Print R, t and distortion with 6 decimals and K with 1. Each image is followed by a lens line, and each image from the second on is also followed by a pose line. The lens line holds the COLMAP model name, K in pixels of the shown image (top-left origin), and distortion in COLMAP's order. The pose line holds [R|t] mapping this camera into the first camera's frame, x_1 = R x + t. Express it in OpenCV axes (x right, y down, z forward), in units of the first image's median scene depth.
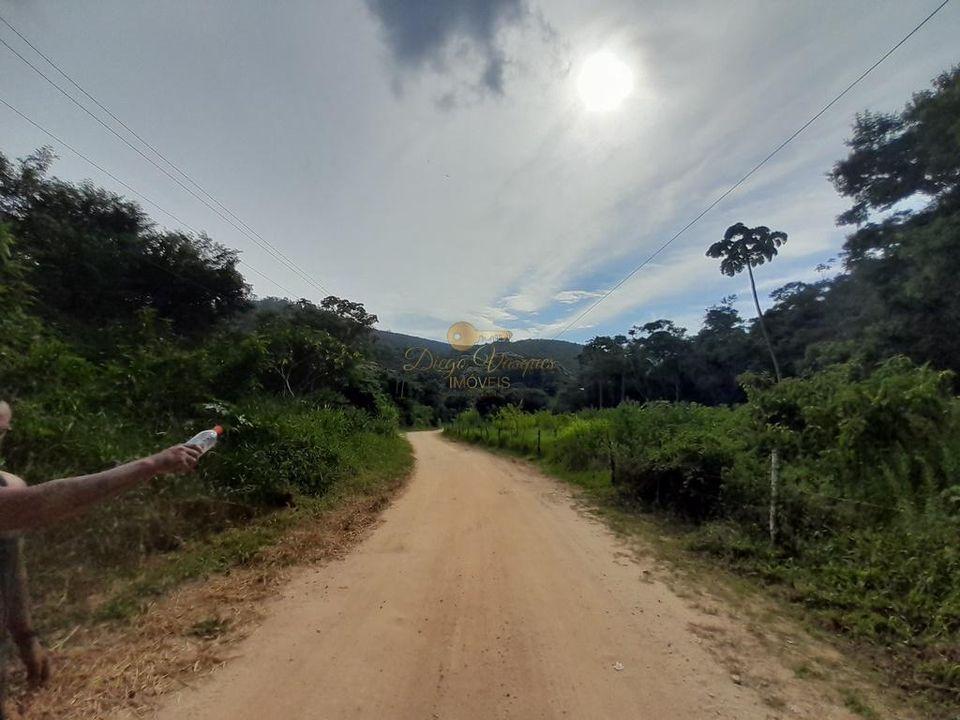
lens RADIAL K [[370.7, 0, 475.5], [0, 370.7, 375.1], [0, 0, 1]] dist [0.005658, -0.009411]
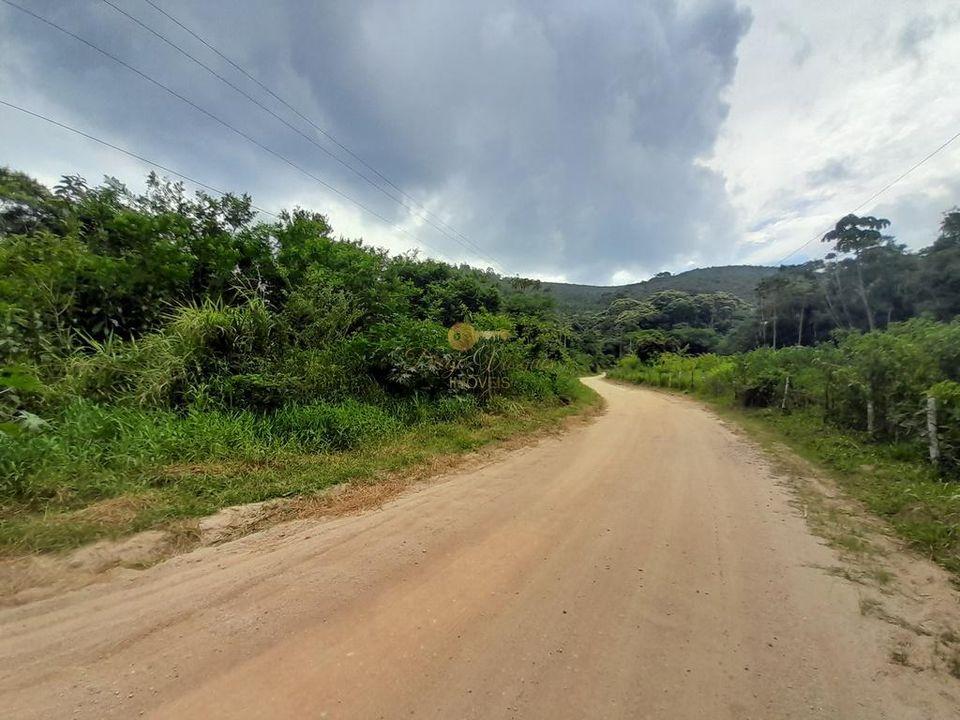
lens RADIAL K [[370.7, 0, 483.4], [0, 370.7, 369.4], [0, 0, 1]] dist [0.005658, -0.009411]
pose [[0.926550, -0.040629, -0.373970, -0.029705], [0.087072, 0.990315, 0.108140, -0.073713], [0.365955, -0.132760, 0.921115, -0.528239]]
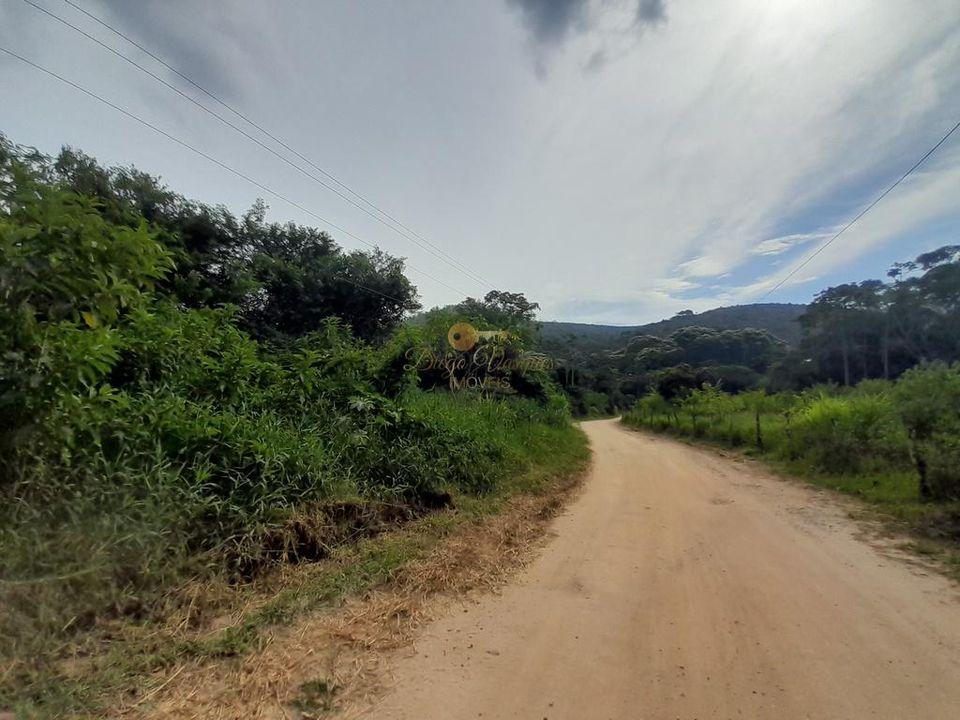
lens RADIAL K [[370.7, 0, 480.1], [0, 370.7, 374.4], [0, 0, 1]] dist [0.005658, -0.009411]
pose [[0.902193, -0.078687, -0.424094, -0.010524], [0.089332, 0.995988, 0.005243, 0.012587], [0.421980, -0.042615, 0.905603, 0.085658]]
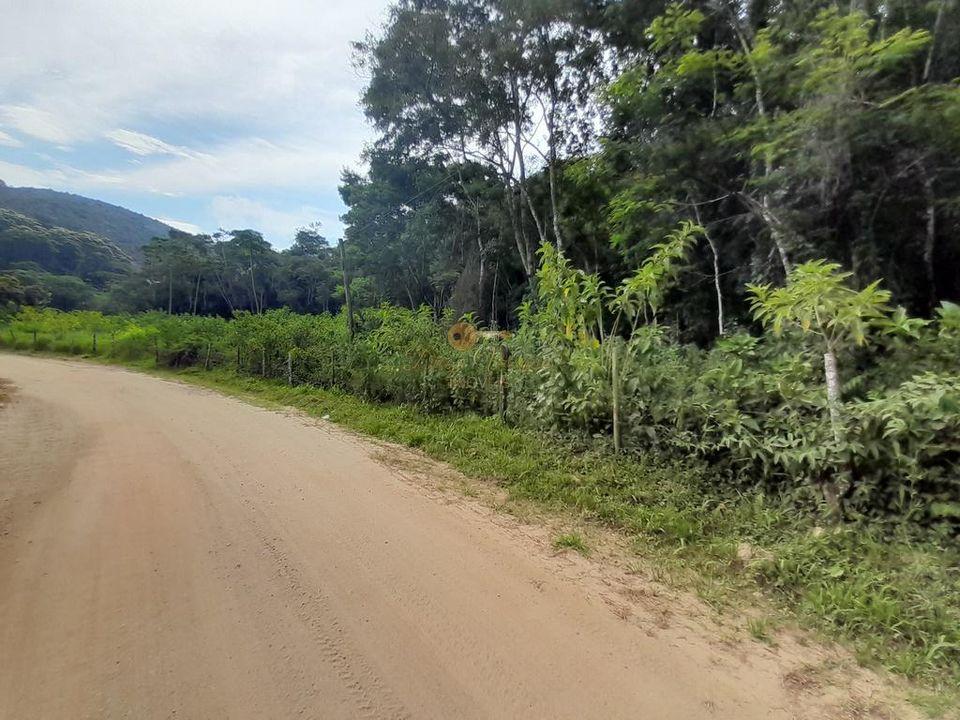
lens RADIAL K [[385.3, 0, 502.0], [0, 385.3, 352.3], [0, 0, 1]] dist [0.003662, -0.005219]
pose [[0.526387, -0.023986, 0.849907, -0.205473], [-0.138181, 0.983899, 0.113349, -0.126381], [-0.838941, -0.177106, 0.514598, -0.819214]]
